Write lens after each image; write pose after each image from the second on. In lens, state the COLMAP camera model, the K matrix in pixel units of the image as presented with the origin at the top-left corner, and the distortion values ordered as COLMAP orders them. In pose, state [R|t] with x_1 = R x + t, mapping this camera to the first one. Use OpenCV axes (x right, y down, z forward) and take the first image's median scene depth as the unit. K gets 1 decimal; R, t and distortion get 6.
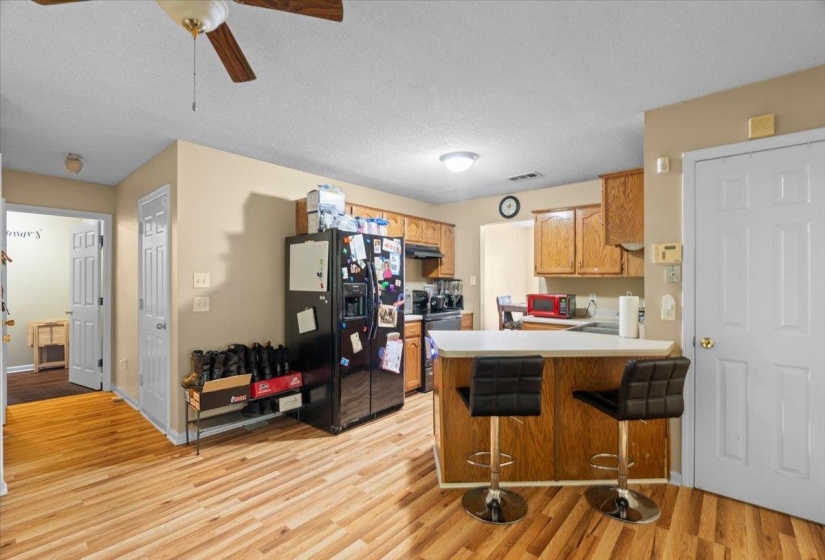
lens RADIAL K [[370.2, 0, 403.9], [0, 370.2, 282.1], [0, 0, 1]] dist [-0.011009, 0.001988]
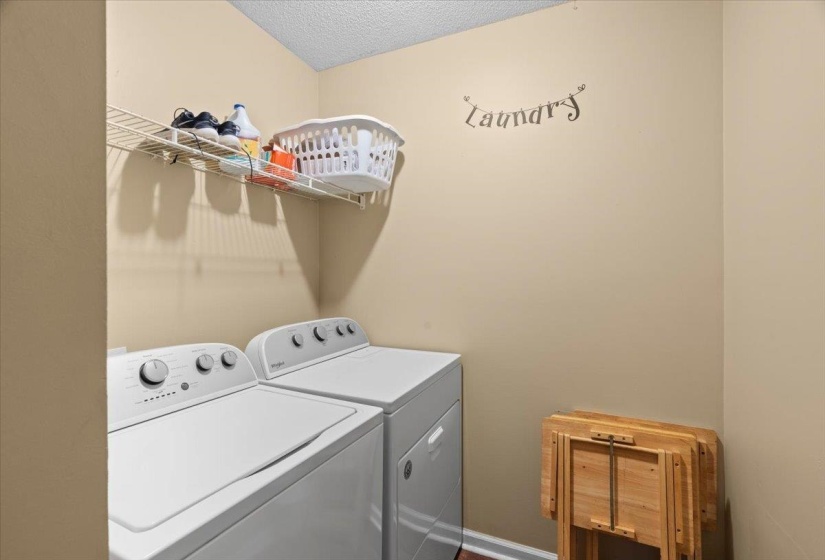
lens RADIAL K [[370.2, 0, 413.7], [0, 370.2, 277.7], [0, 0, 1]] dist [-0.011009, 0.001988]
pose [[0.297037, -0.002615, -0.954862, -0.770863], [0.001327, 0.999996, -0.002326, 0.003844], [0.954865, -0.000576, 0.297040, 0.805731]]
